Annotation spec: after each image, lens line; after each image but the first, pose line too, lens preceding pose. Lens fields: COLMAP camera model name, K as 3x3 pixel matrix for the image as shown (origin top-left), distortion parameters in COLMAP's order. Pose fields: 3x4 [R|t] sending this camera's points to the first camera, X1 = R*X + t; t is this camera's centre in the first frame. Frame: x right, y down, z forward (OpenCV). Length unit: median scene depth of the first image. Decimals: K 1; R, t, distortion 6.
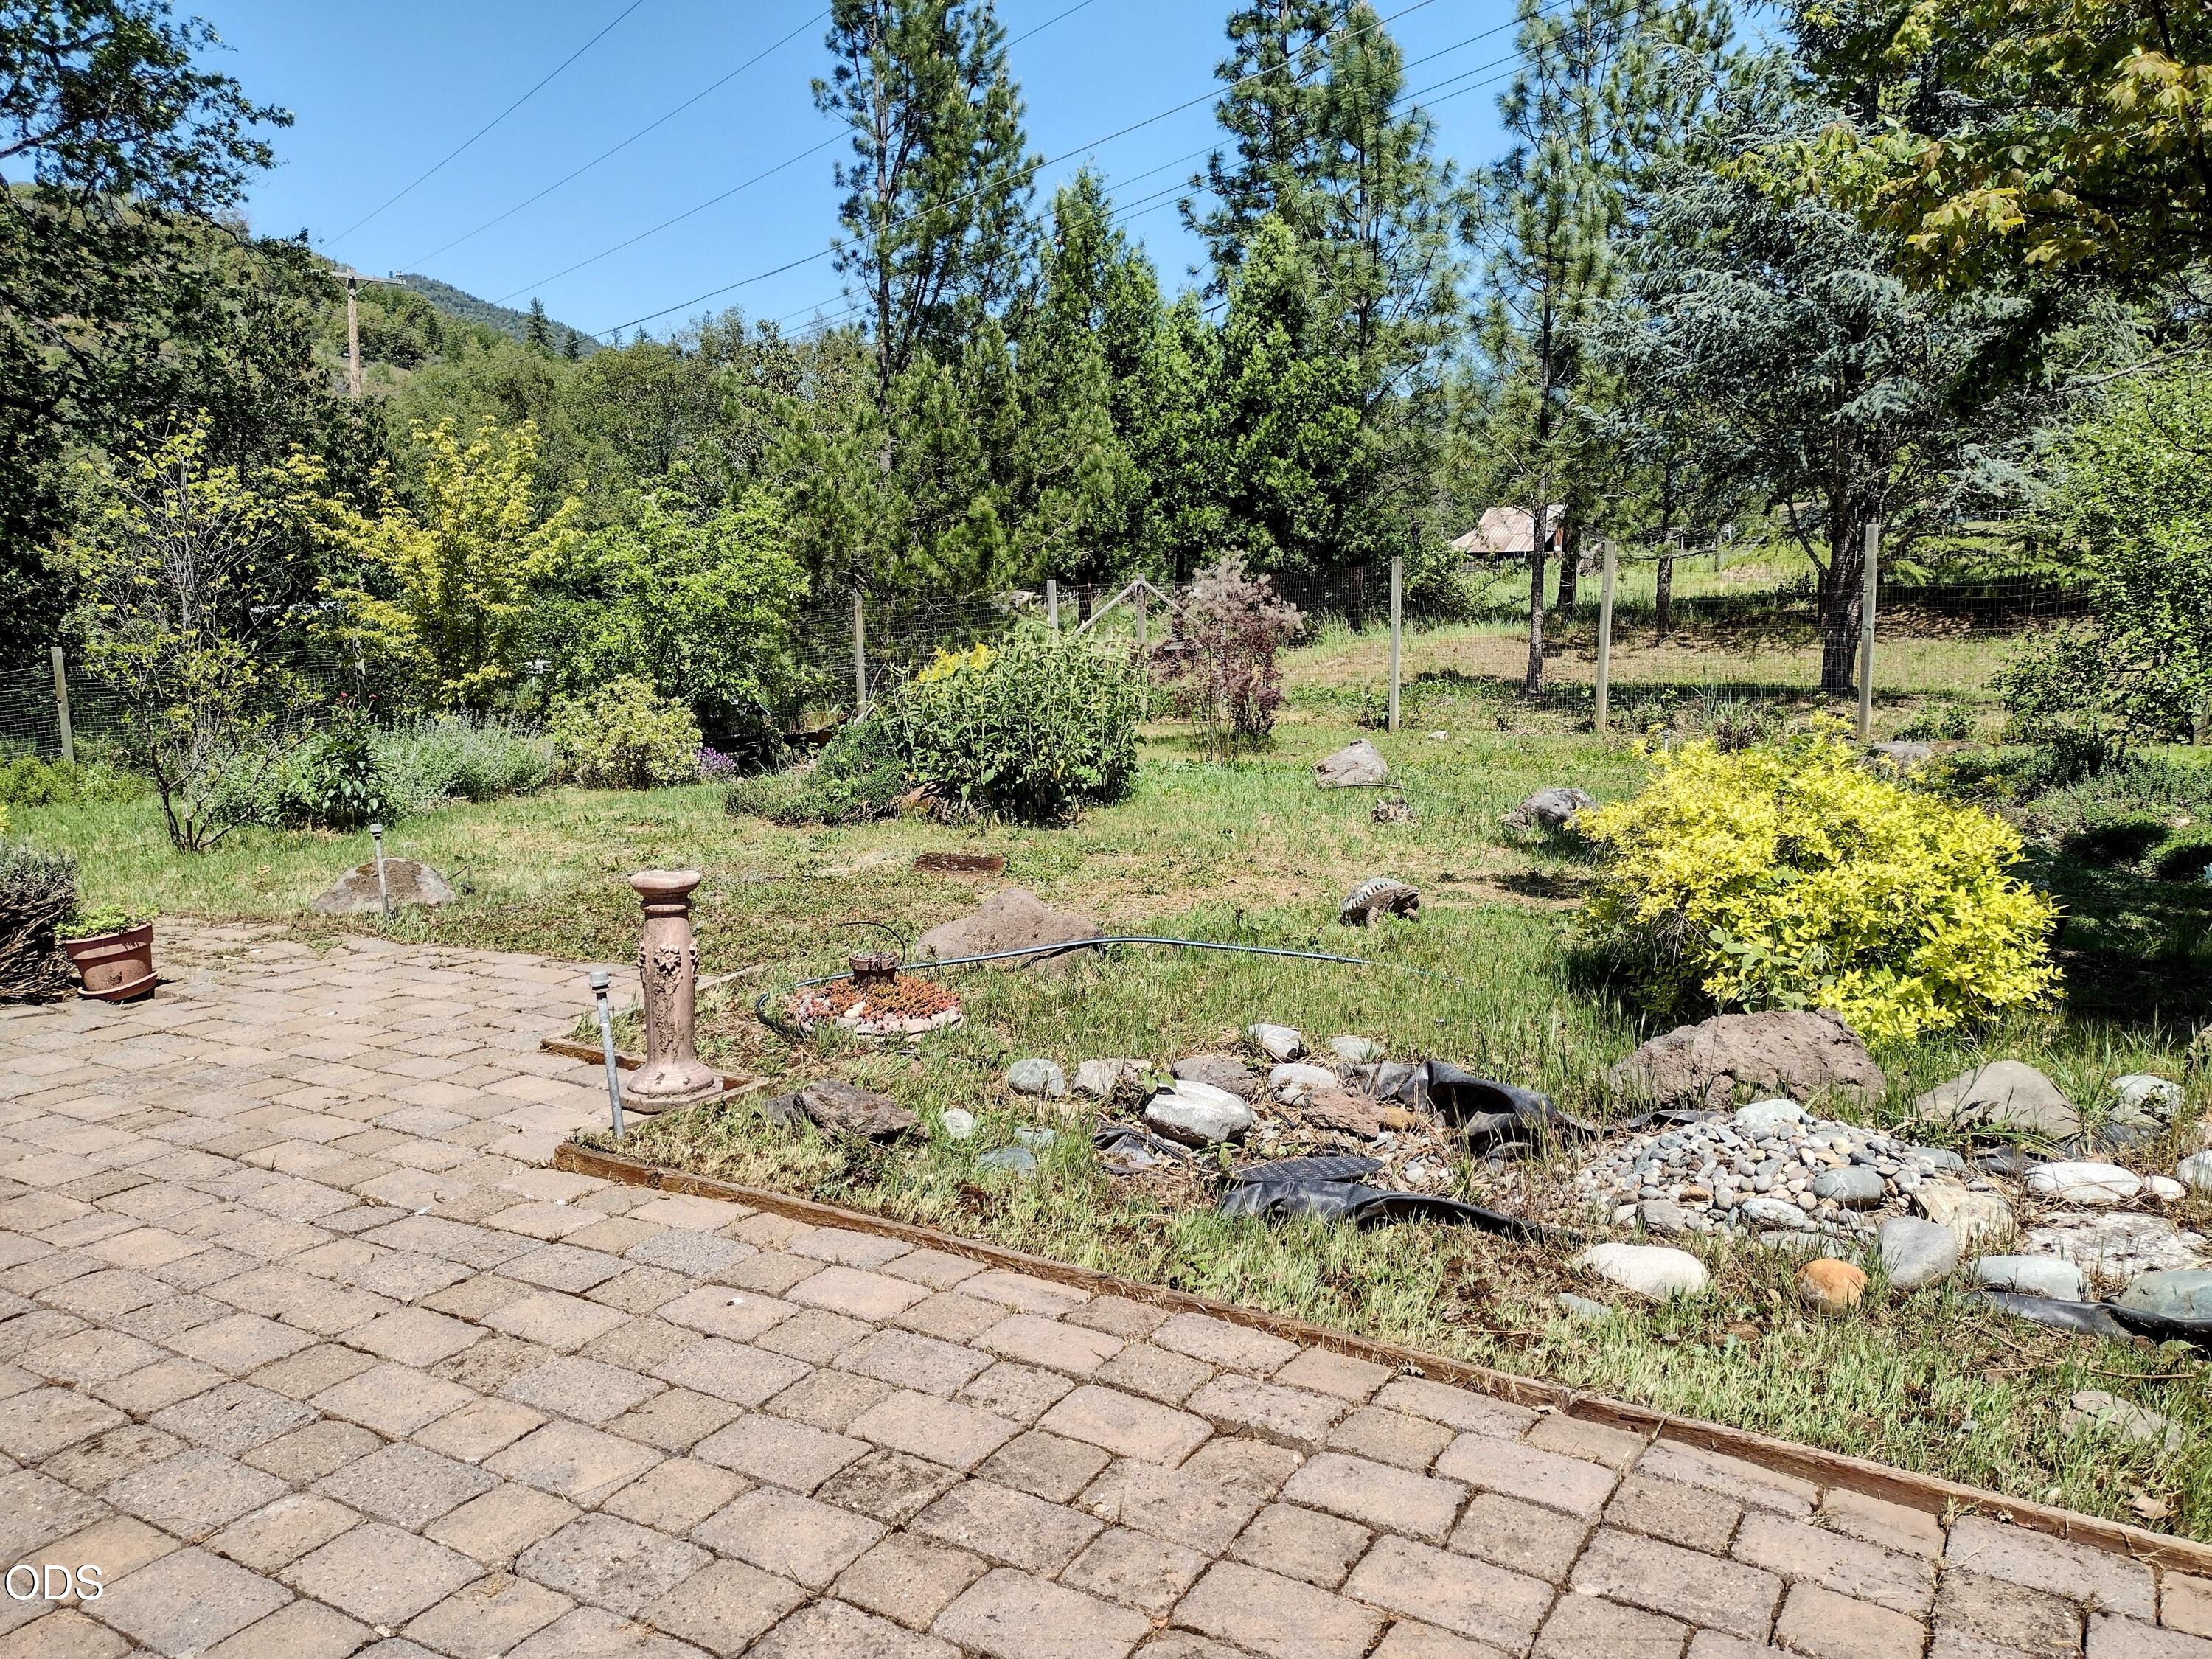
lens RADIAL K [[1496.2, 0, 1106.0], [0, 1496.2, 829.5], [0, 0, 1]] dist [0.009410, -0.039027]
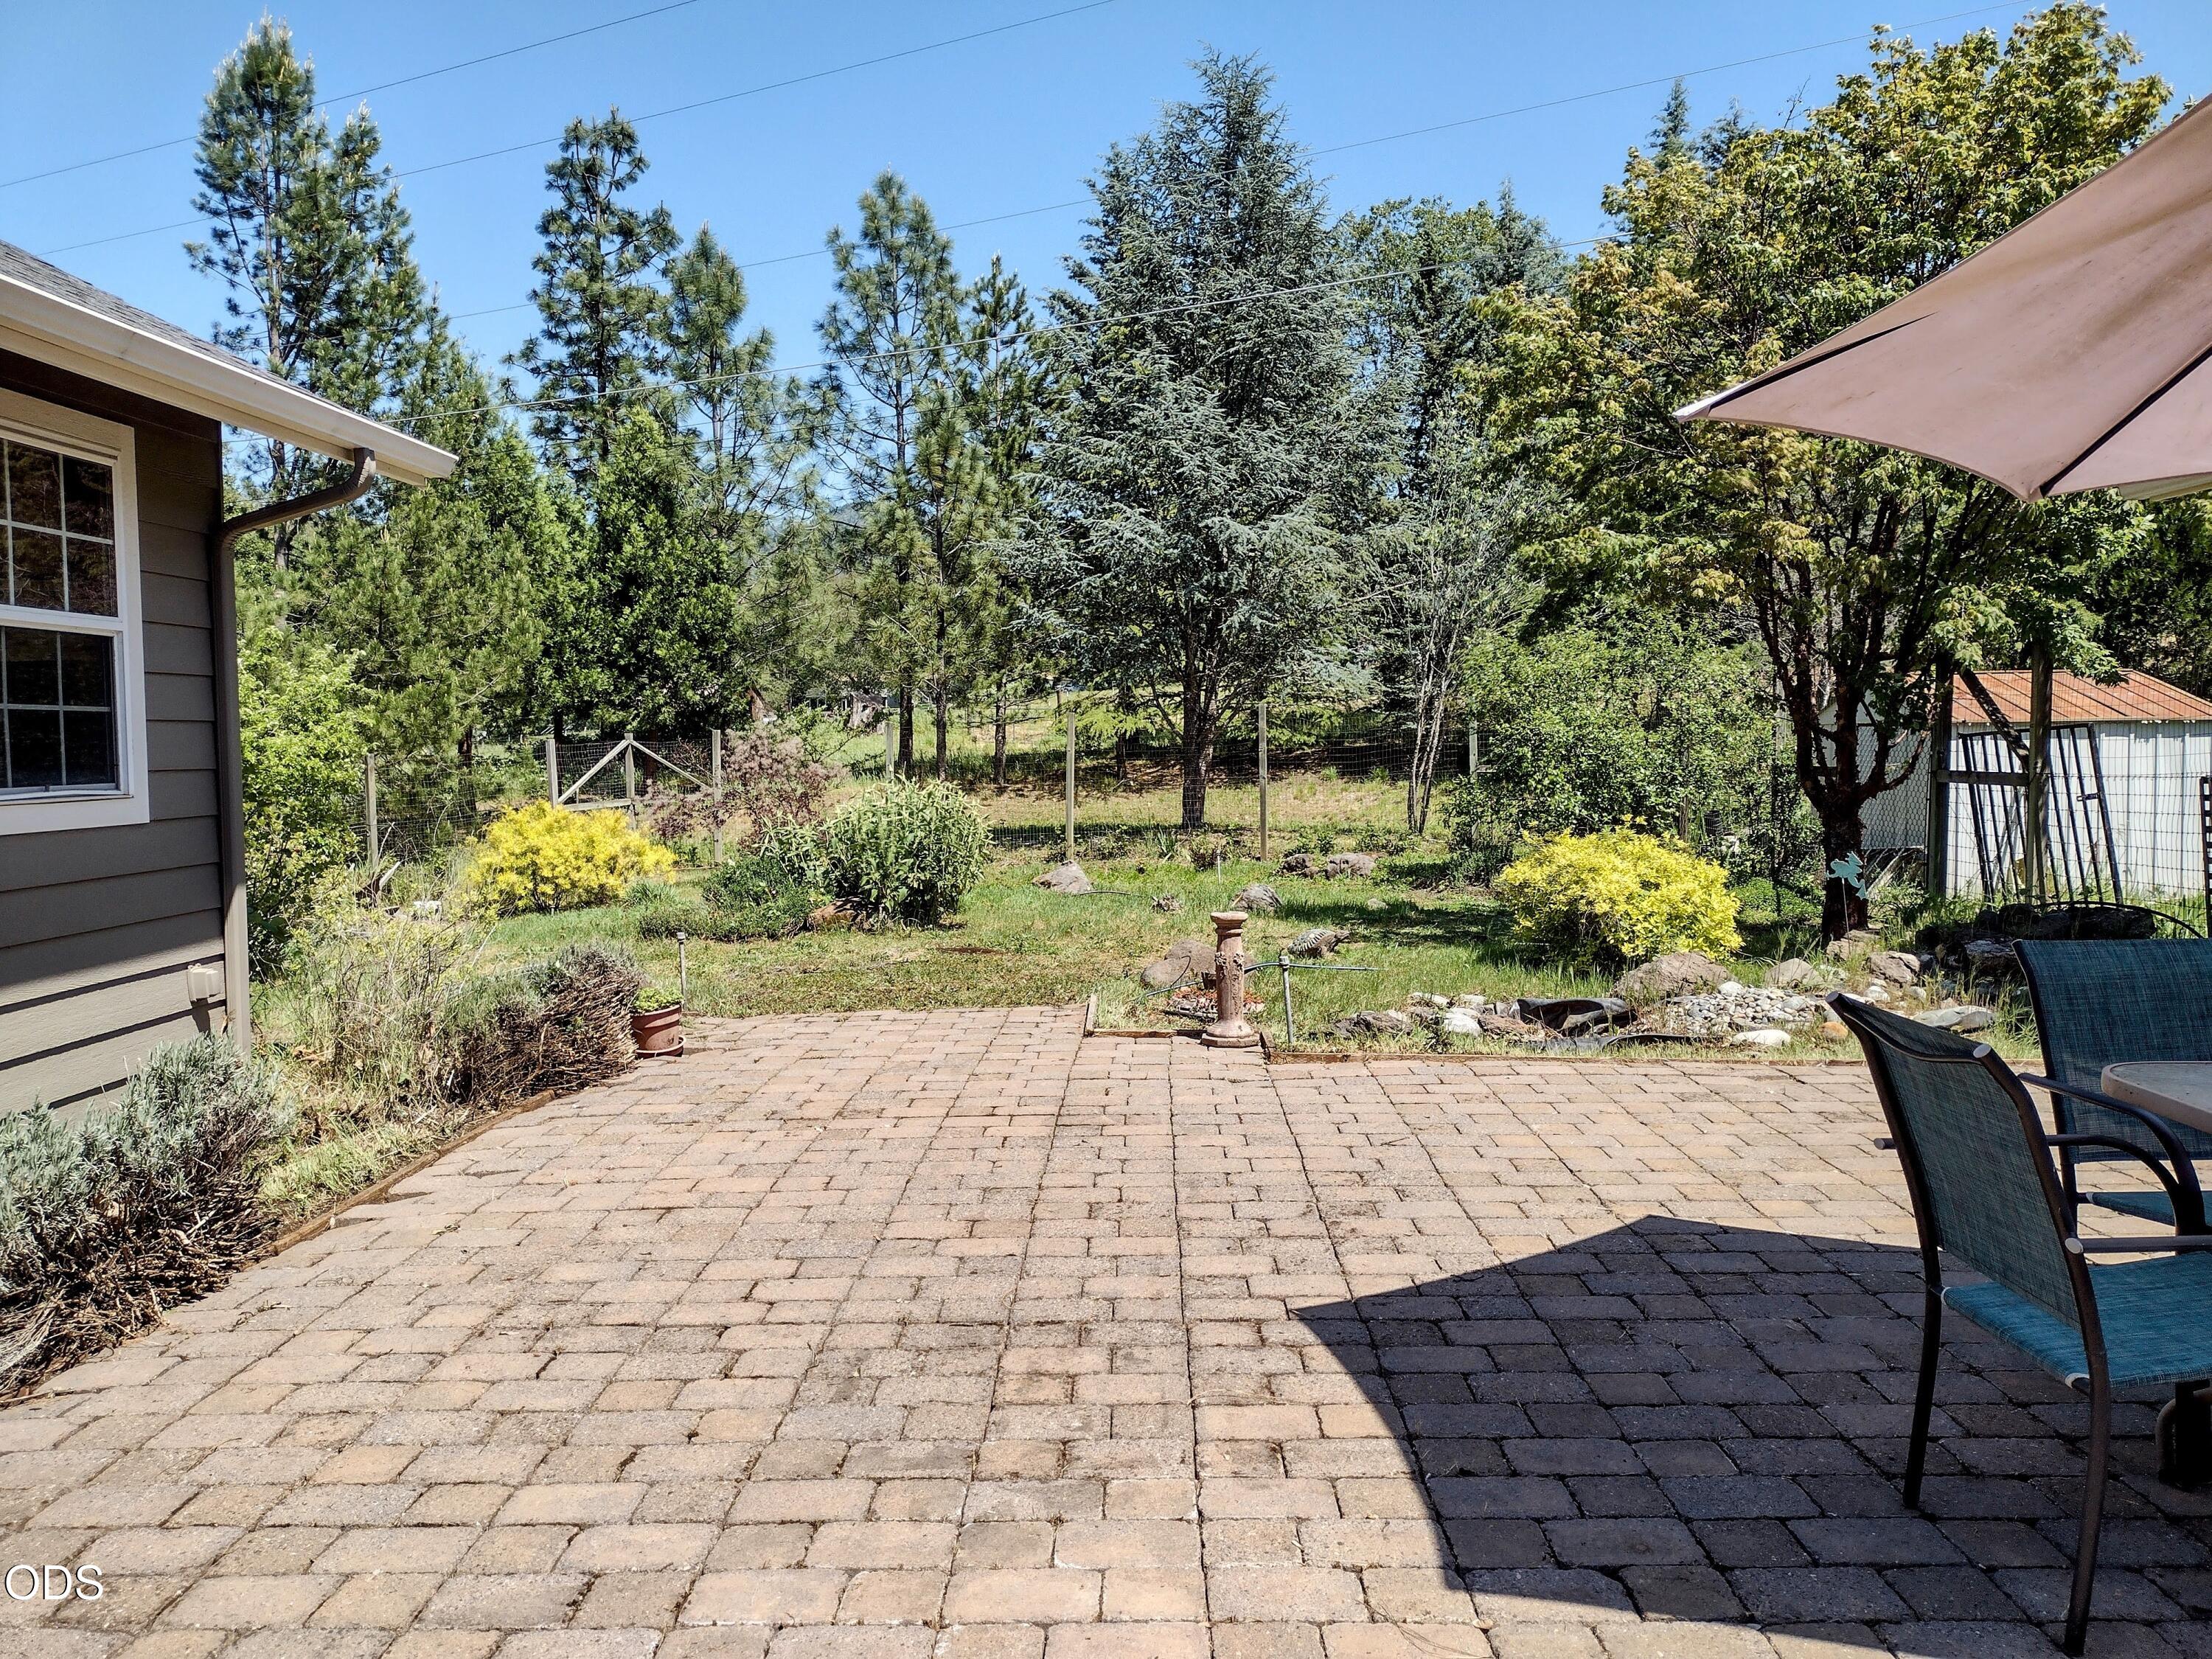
lens RADIAL K [[1563.6, 0, 937.0], [0, 1563.6, 833.4], [0, 0, 1]] dist [0.005343, 0.002305]
pose [[0.892805, -0.023972, 0.449806, -0.236615], [0.069657, 0.993918, -0.085289, 0.011108], [-0.445026, 0.107479, 0.889045, -0.084546]]
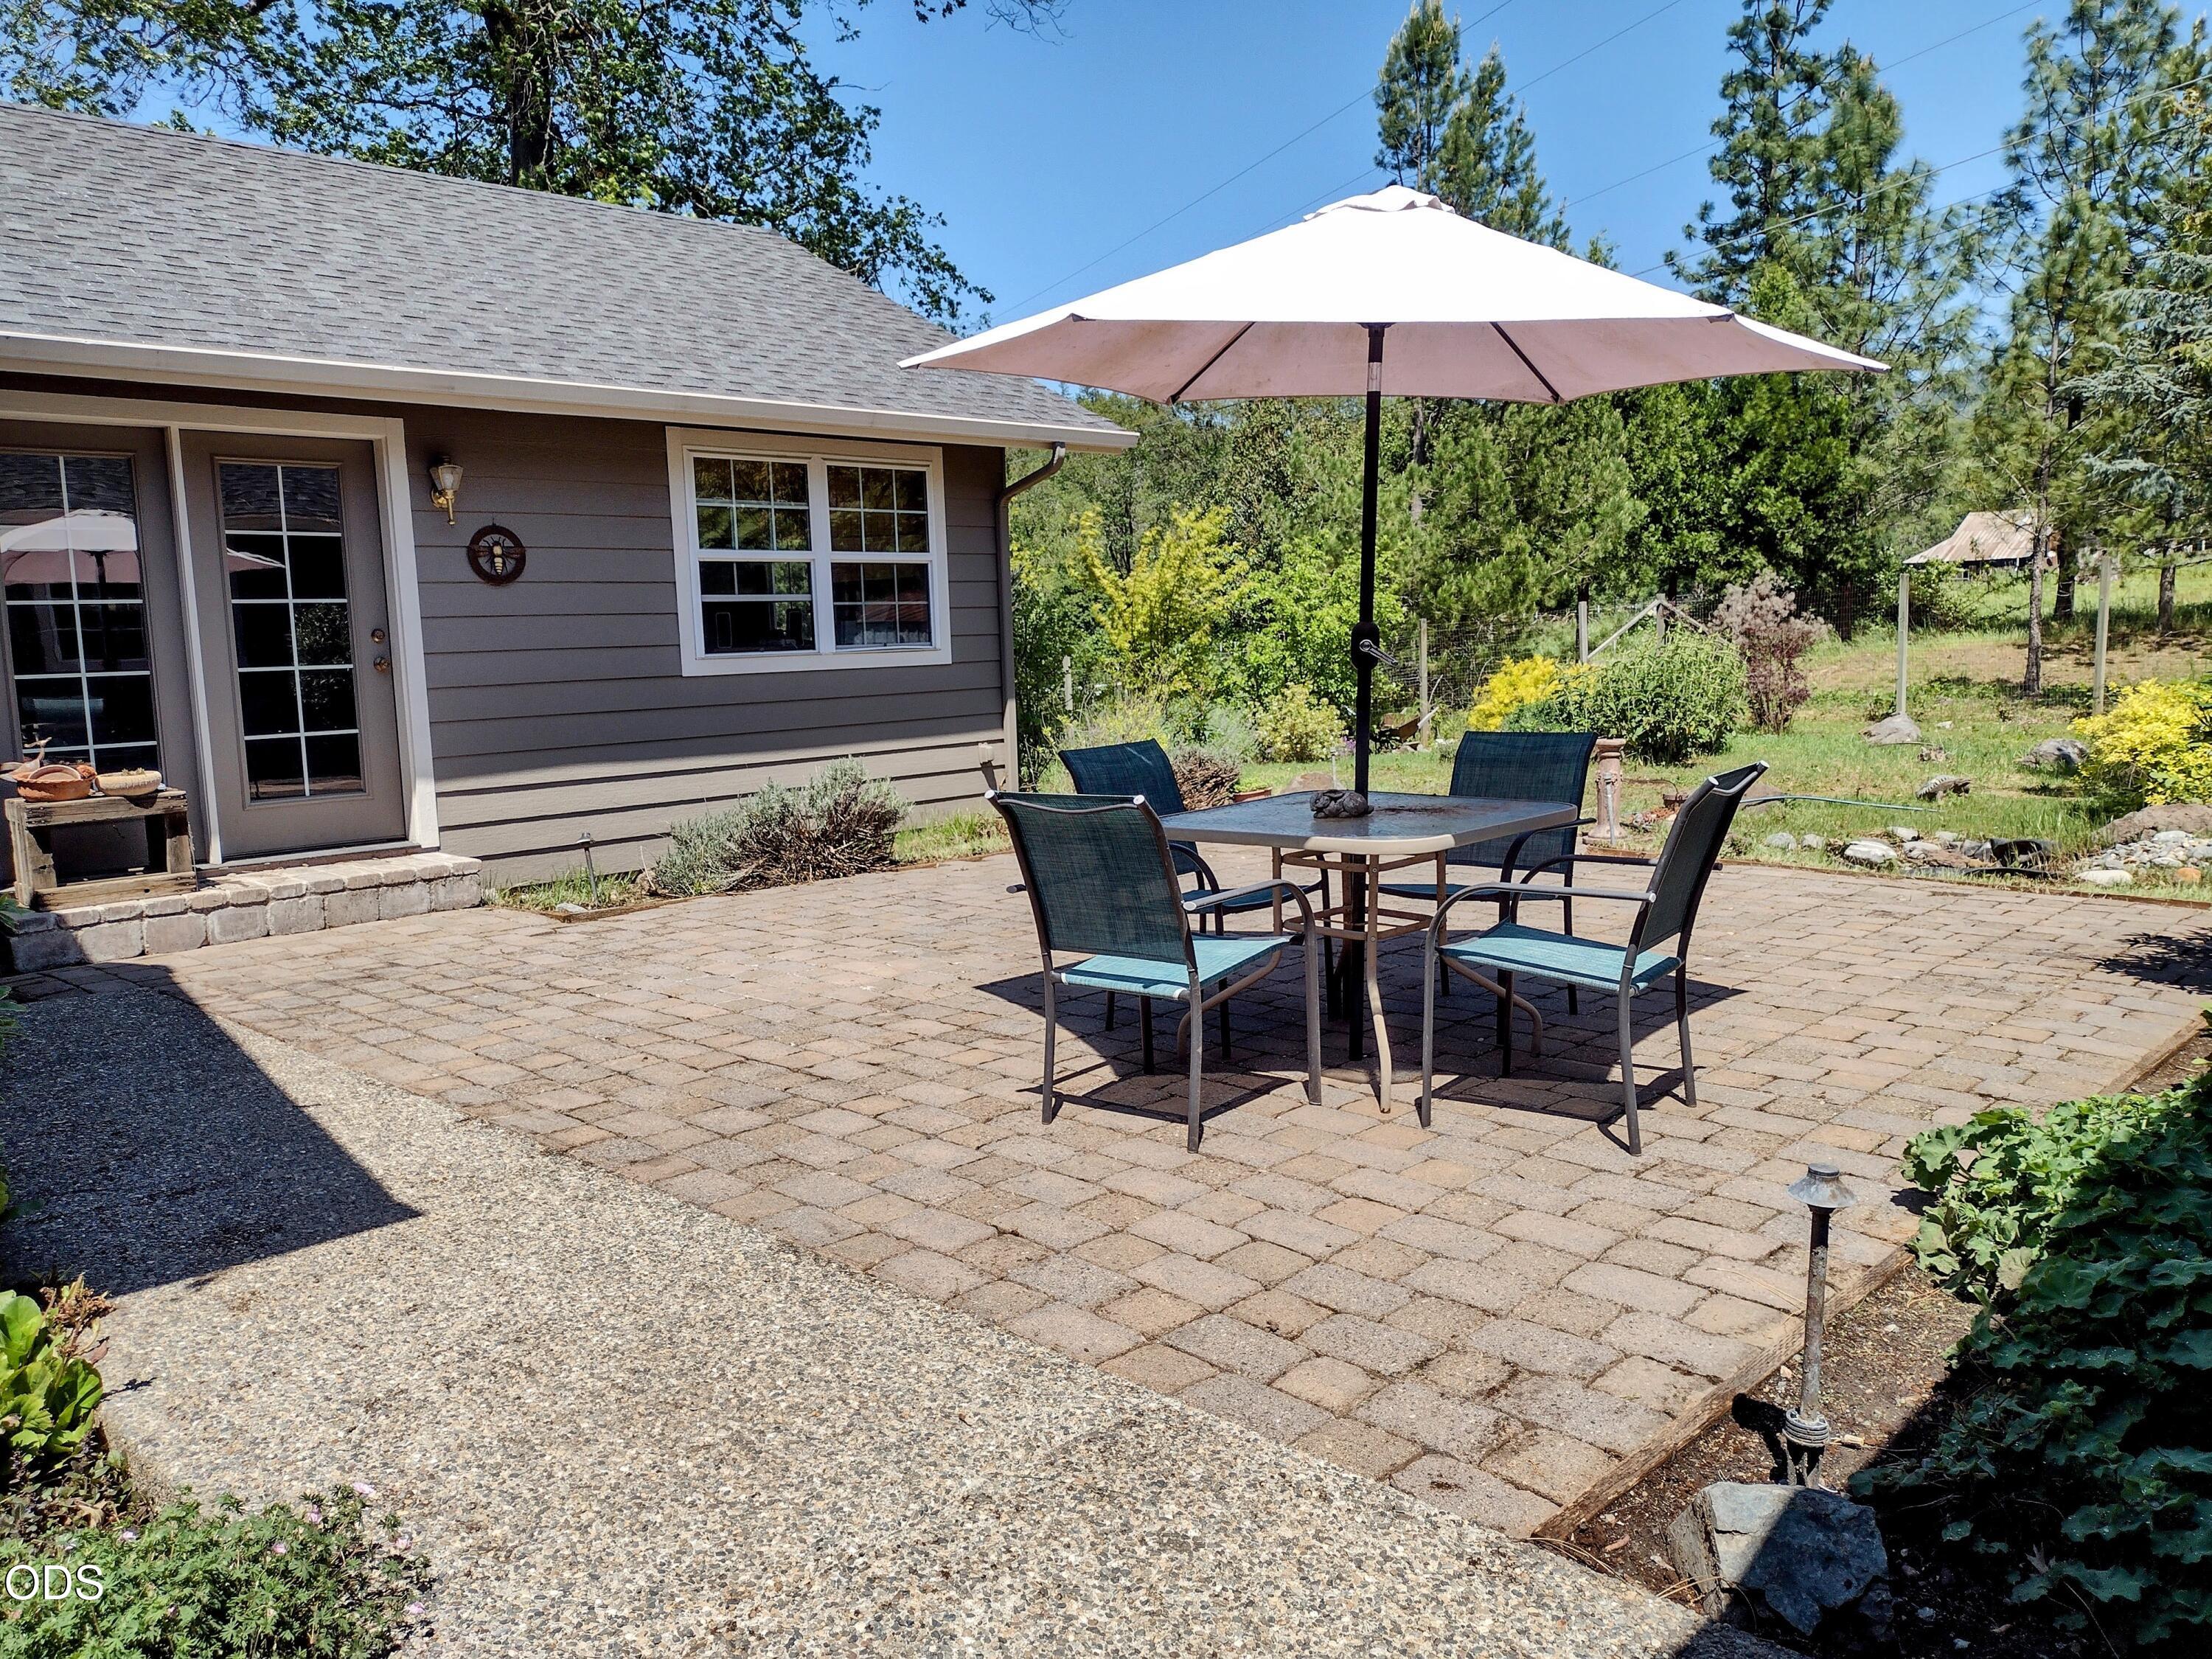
lens RADIAL K [[1495.9, 0, 1078.1], [0, 1495.9, 853.5], [0, 0, 1]] dist [0.021166, -0.041341]
pose [[0.960827, 0.021347, -0.276327, -0.071952], [-0.021526, 0.999765, 0.002388, 0.034401], [0.276313, 0.003654, 0.961061, -0.225979]]
